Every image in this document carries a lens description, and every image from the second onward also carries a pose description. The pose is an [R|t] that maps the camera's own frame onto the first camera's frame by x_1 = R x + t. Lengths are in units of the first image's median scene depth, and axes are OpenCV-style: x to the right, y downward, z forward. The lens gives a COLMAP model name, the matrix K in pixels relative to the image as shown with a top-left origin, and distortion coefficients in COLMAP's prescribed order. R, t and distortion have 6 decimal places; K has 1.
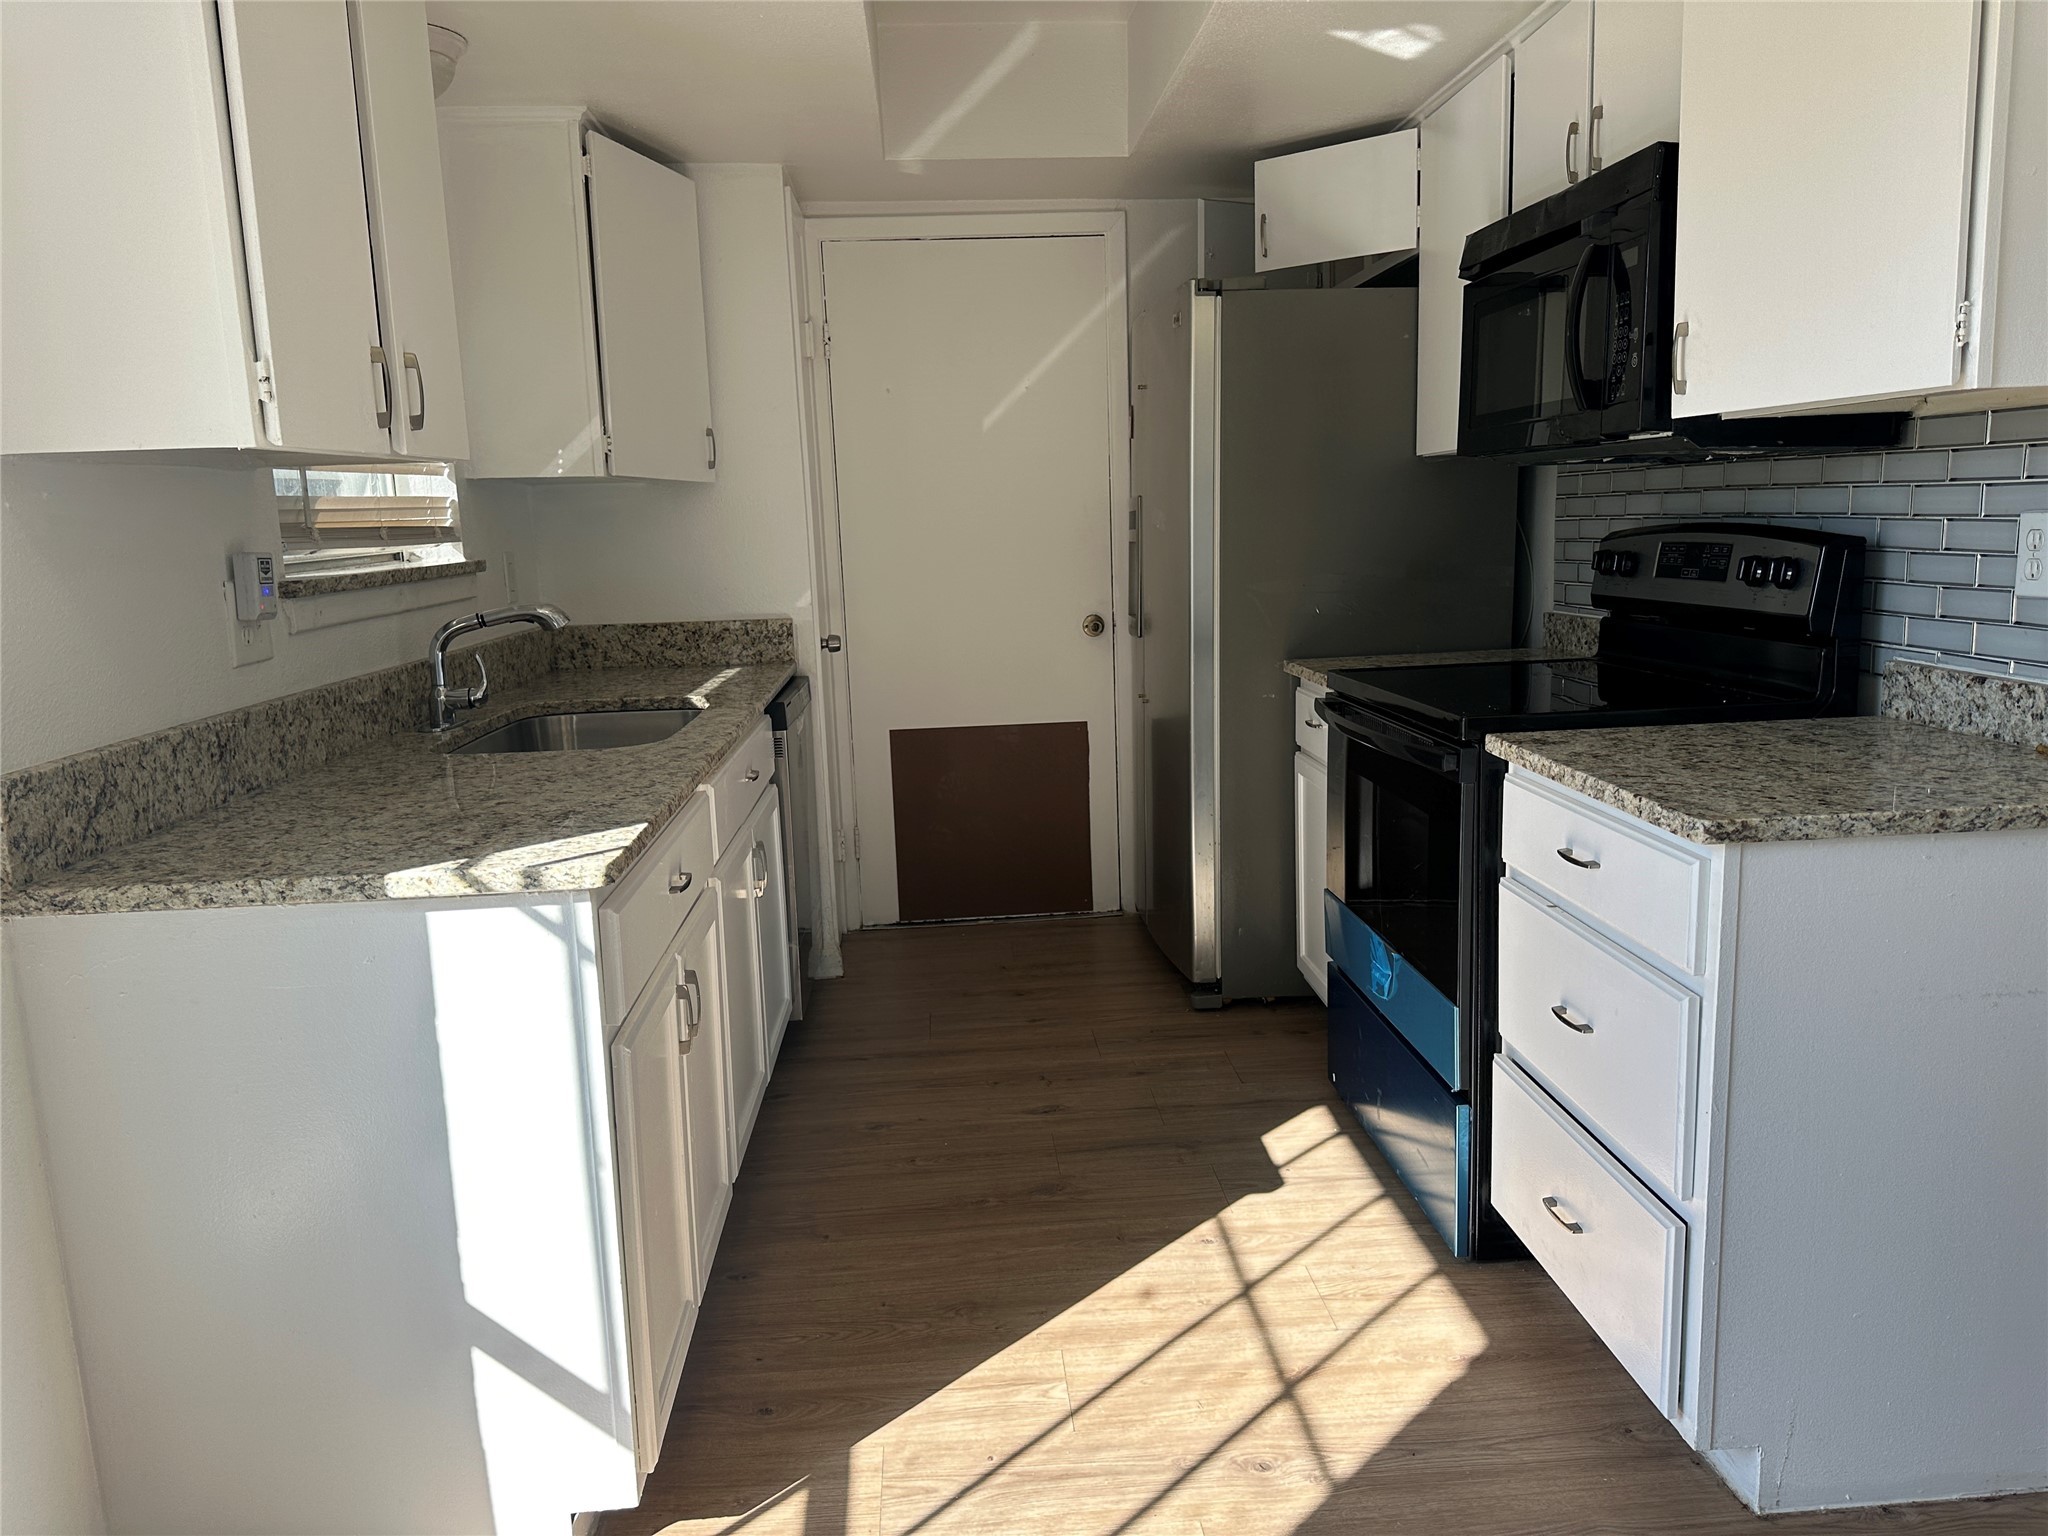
lens RADIAL K [[1427.0, 0, 1038.3], [0, 1427.0, 761.3], [0, 0, 1]] dist [0.073008, -0.072703]
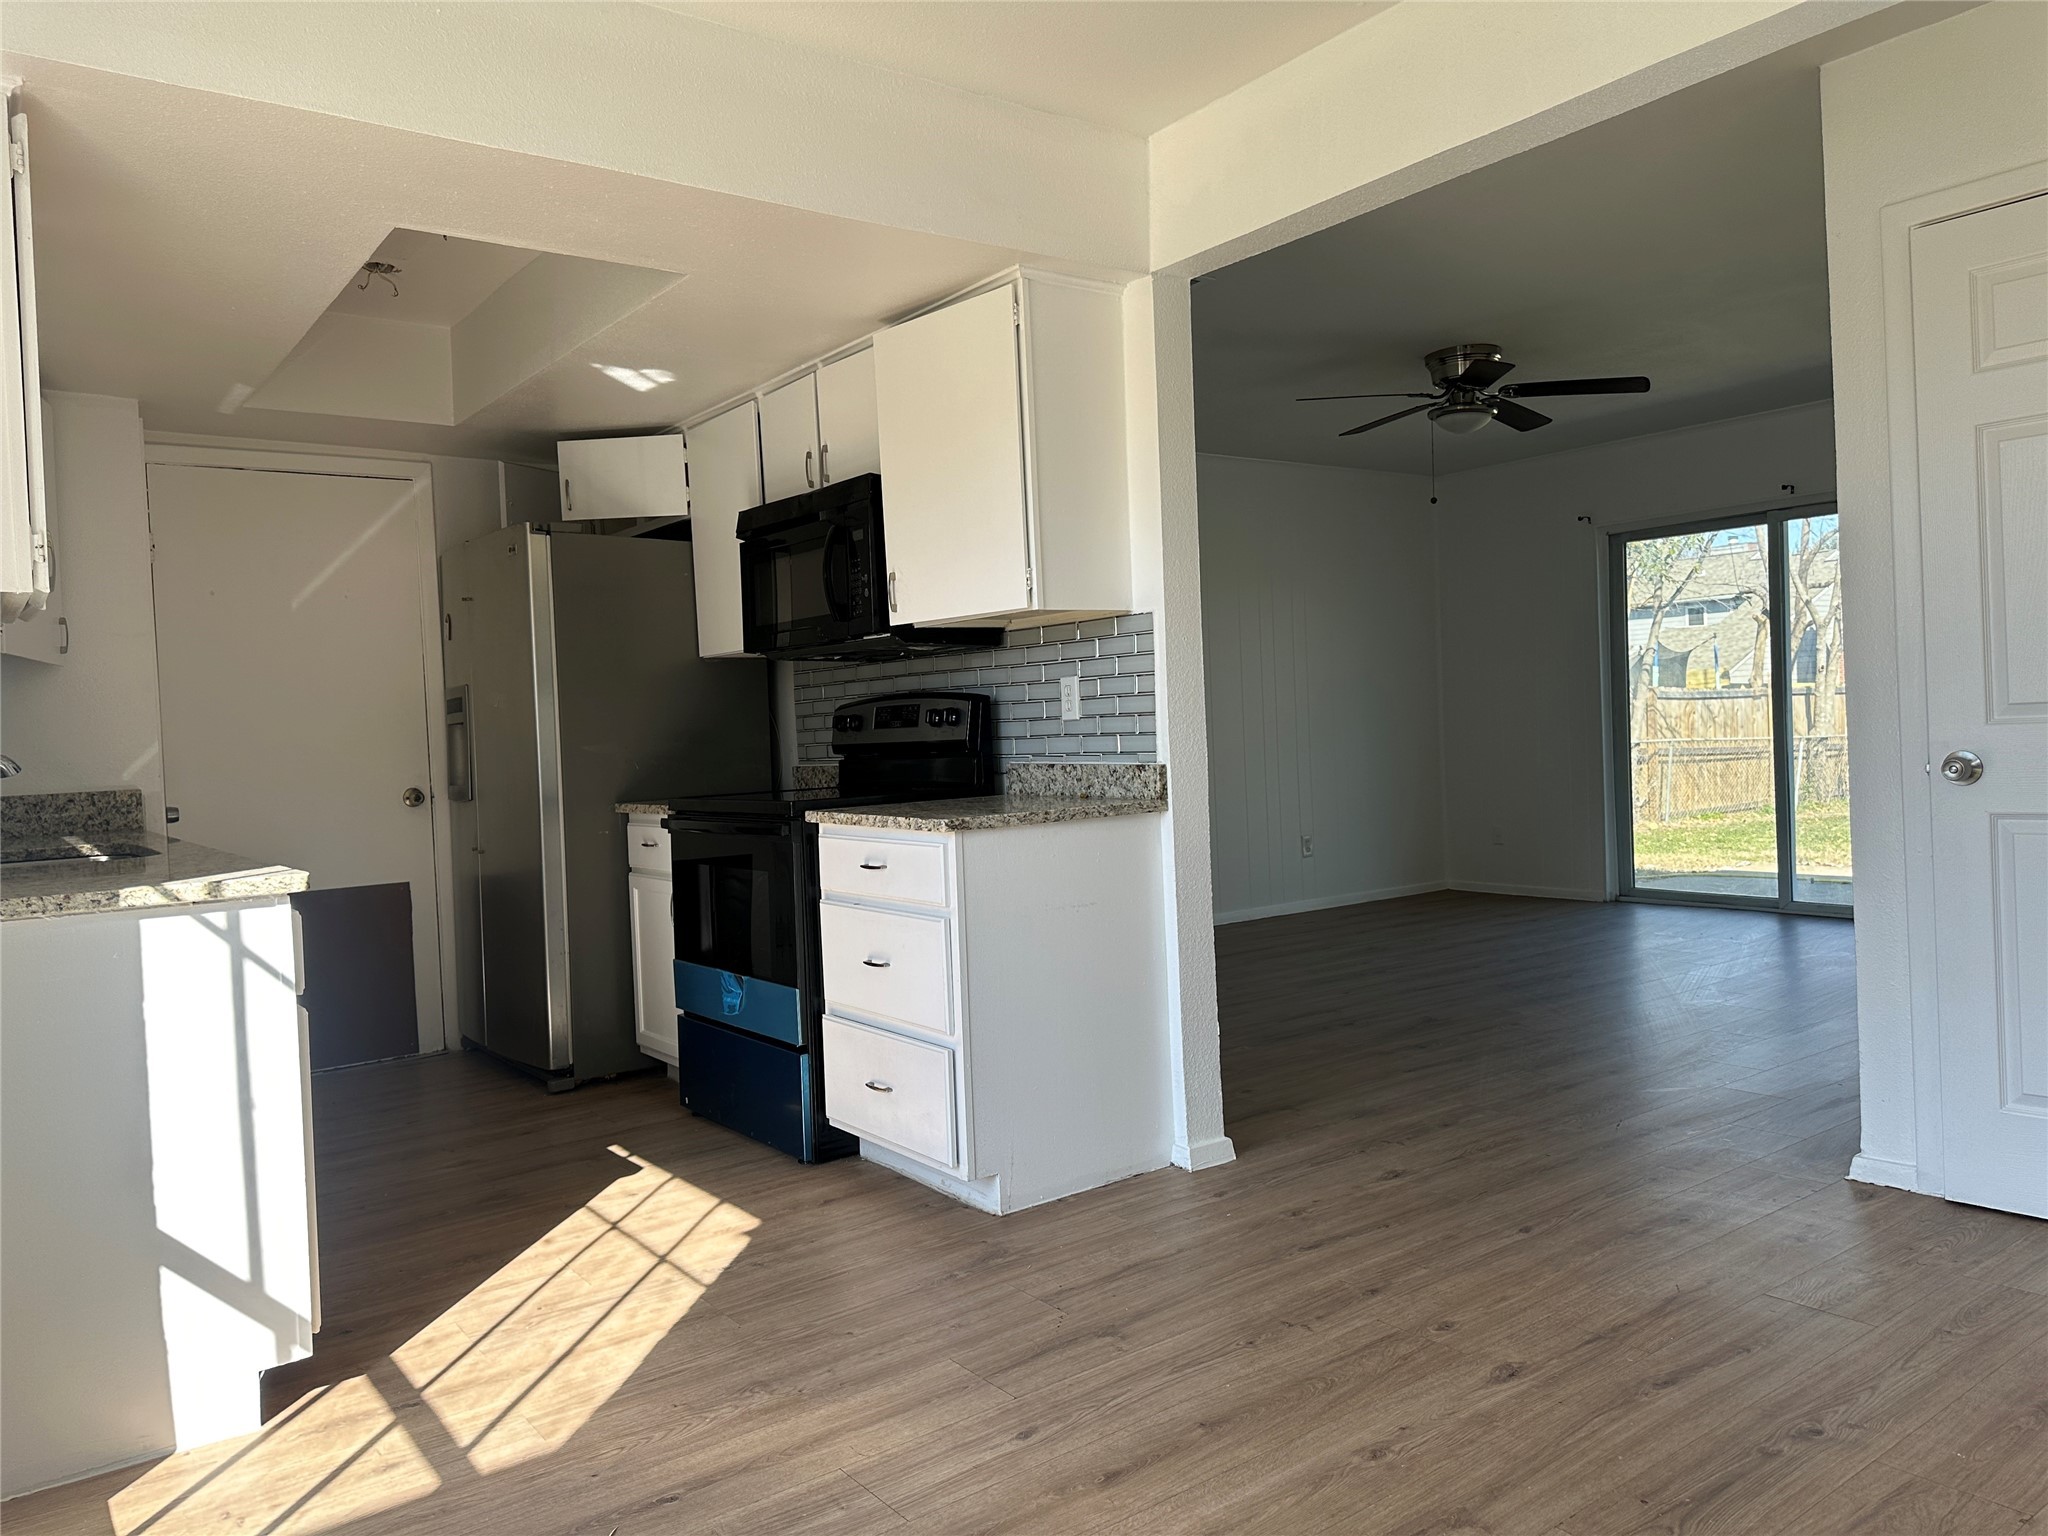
lens RADIAL K [[1427.0, 0, 1026.7], [0, 1427.0, 750.7], [0, 0, 1]] dist [0.073008, -0.072703]
pose [[0.841621, -0.011328, 0.539950, -0.333113], [0.104653, 0.984250, -0.142474, 0.163360], [-0.529832, 0.176416, 0.829551, -0.459113]]
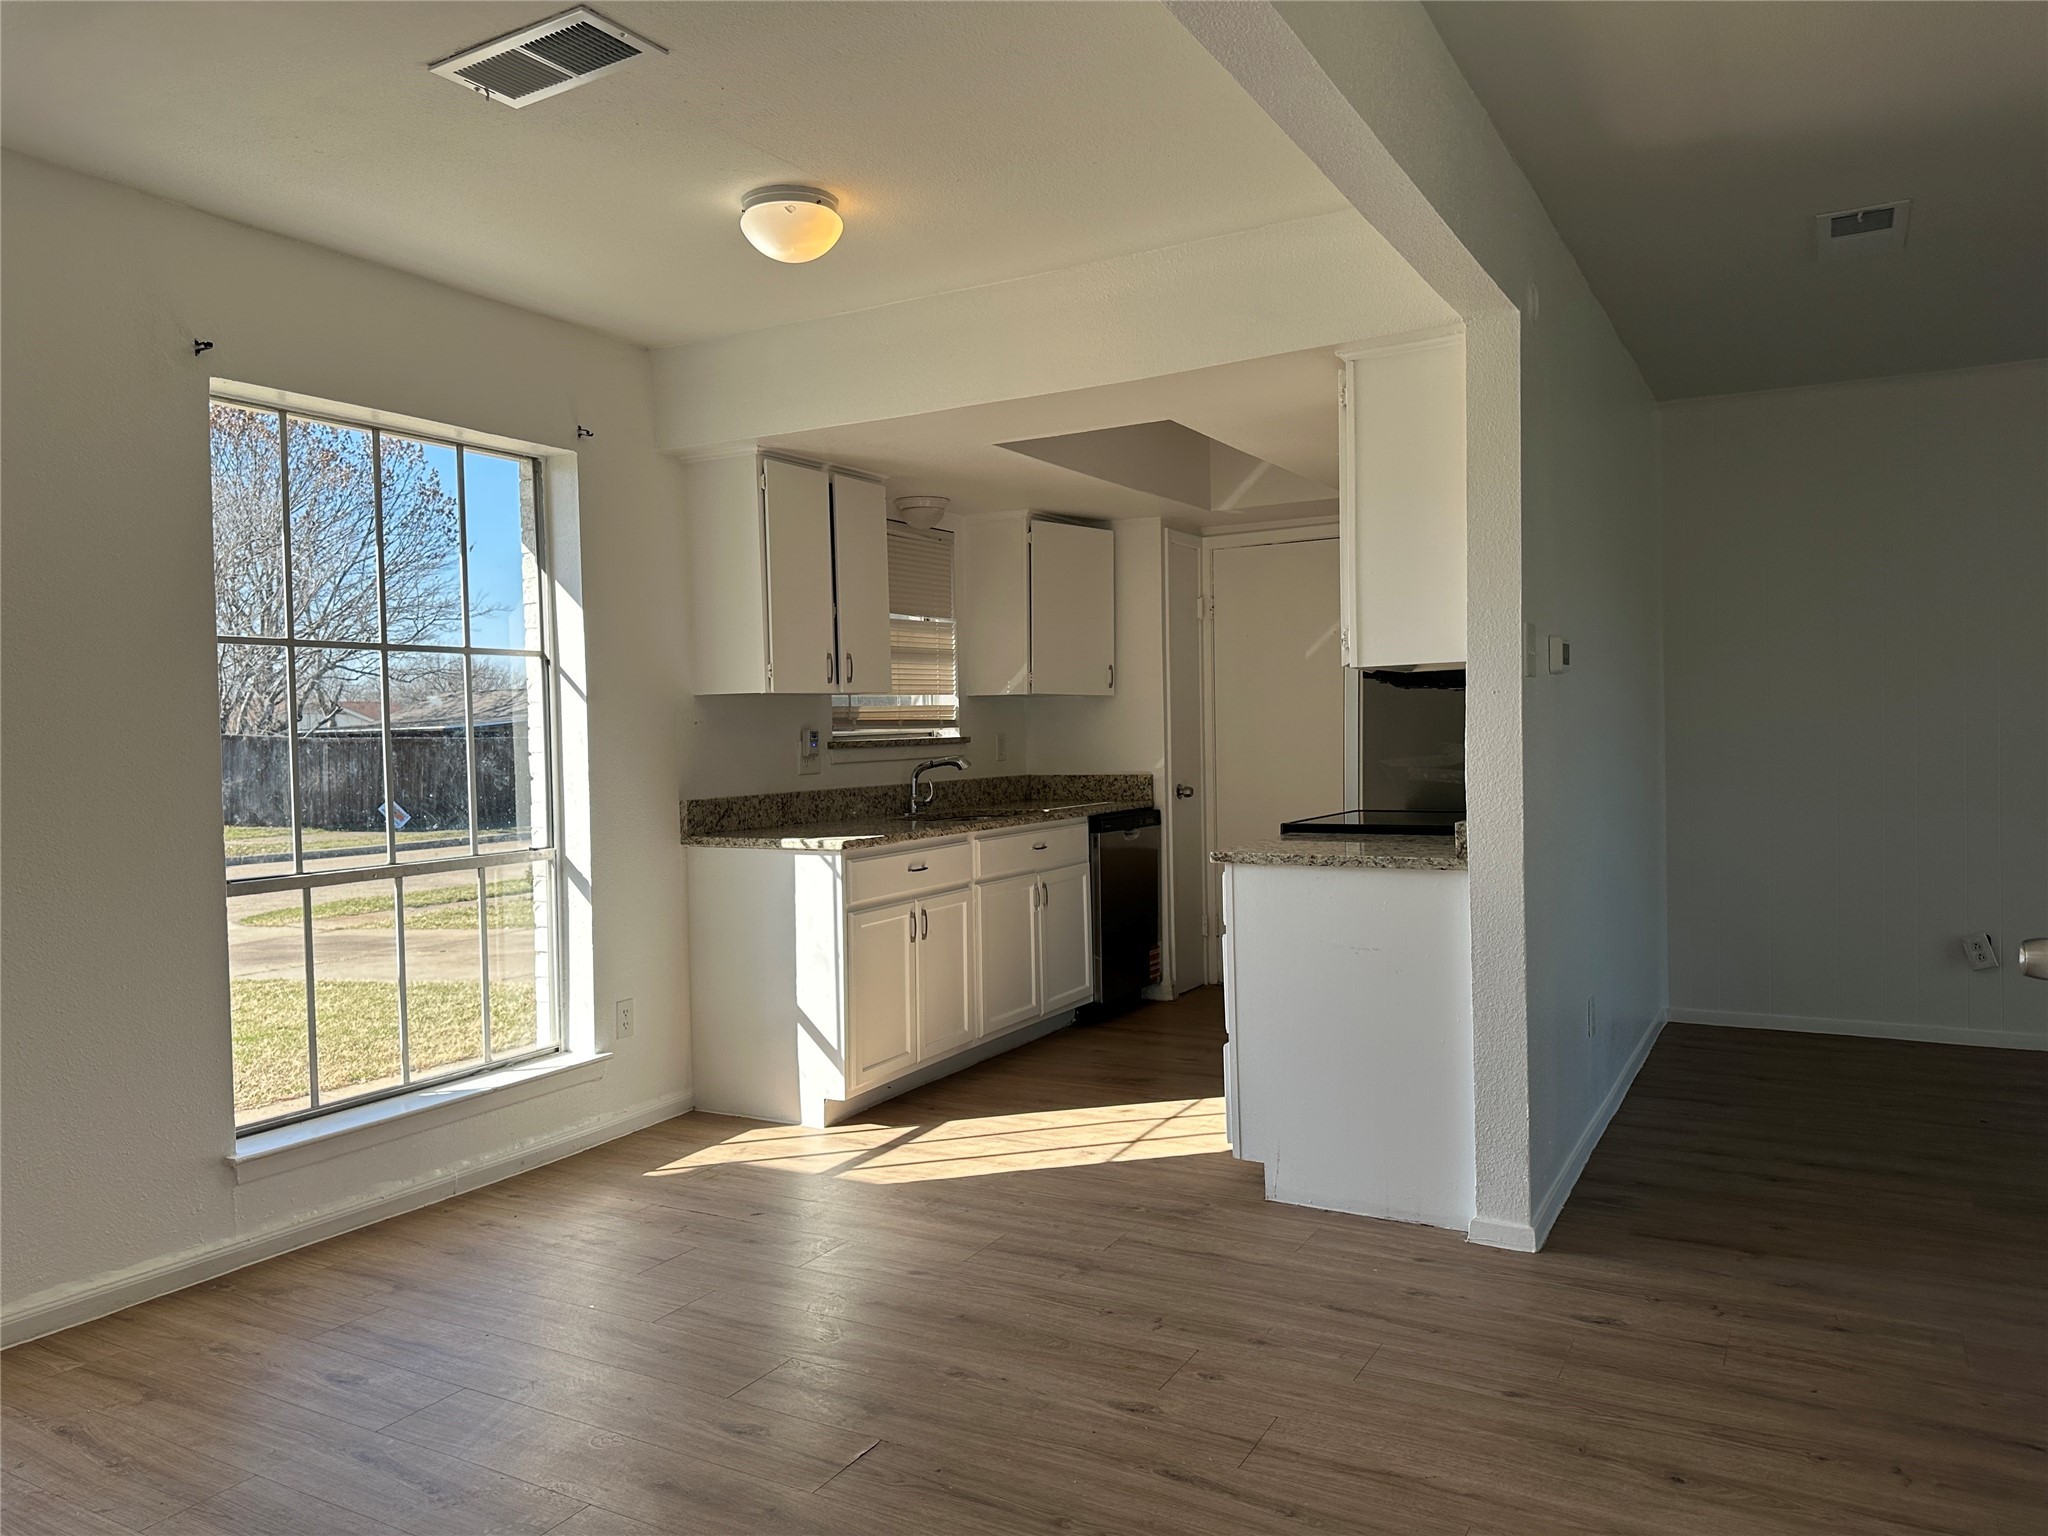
lens RADIAL K [[1427.0, 0, 1038.9], [0, 1427.0, 772.1], [0, 0, 1]] dist [0.073008, -0.072703]
pose [[0.836704, 0.032428, -0.546694, 1.035810], [-0.099886, 0.990538, -0.094117, 0.109864], [0.538469, 0.133355, 0.832026, -0.751719]]
